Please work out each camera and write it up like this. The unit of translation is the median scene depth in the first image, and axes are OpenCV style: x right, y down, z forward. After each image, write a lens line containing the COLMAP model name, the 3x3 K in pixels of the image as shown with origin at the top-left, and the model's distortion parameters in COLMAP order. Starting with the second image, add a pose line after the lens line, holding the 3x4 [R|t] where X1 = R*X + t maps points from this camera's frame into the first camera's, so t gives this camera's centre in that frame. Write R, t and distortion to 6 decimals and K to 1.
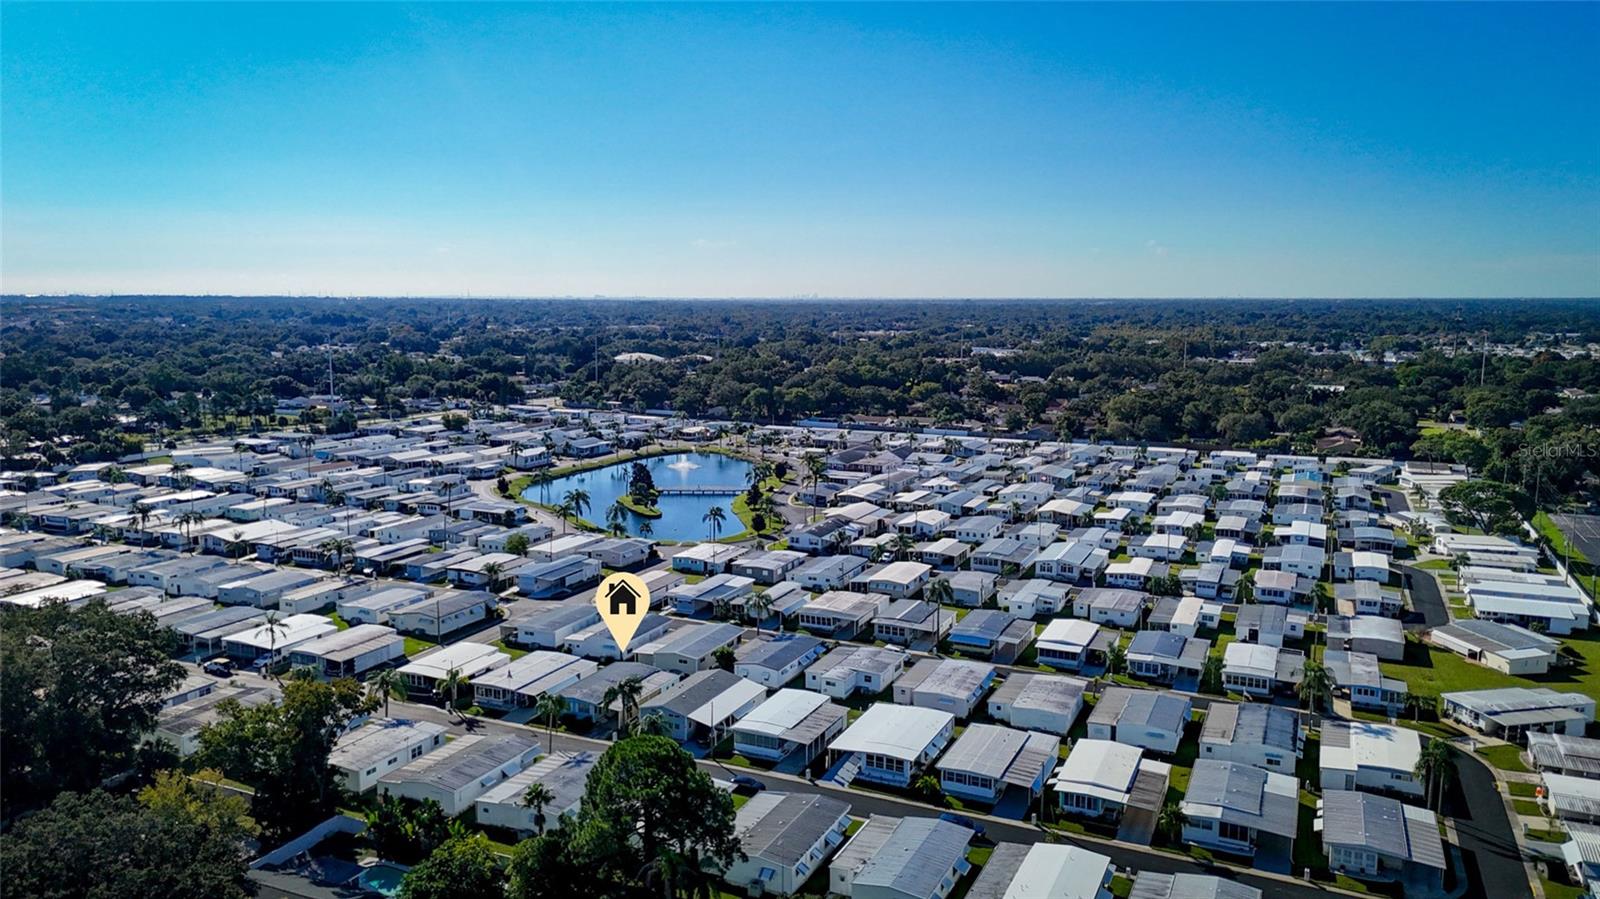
lens RADIAL K [[1168.2, 0, 800.0], [0, 1168.2, 449.5], [0, 0, 1]] dist [0.084990, -0.088872]
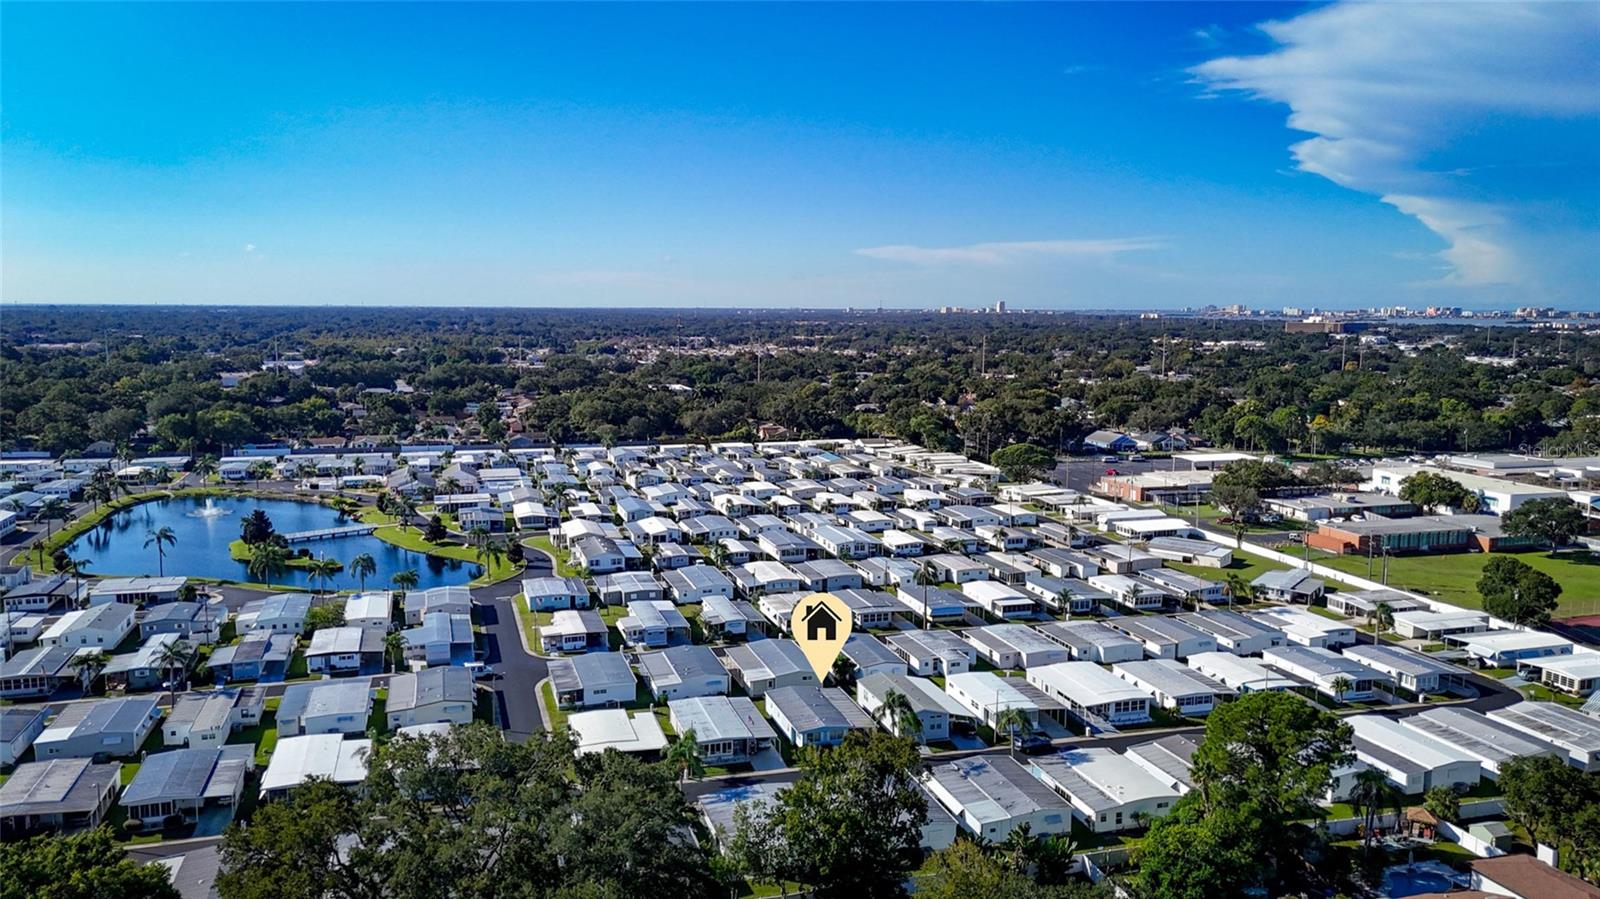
lens RADIAL K [[1168.2, 0, 800.0], [0, 1168.2, 449.5], [0, 0, 1]] dist [0.084990, -0.088872]
pose [[0.746820, -0.081553, 0.660006, -0.724663], [0.085736, 0.995977, 0.026054, -0.034444], [-0.659476, 0.037129, 0.750808, 0.261485]]
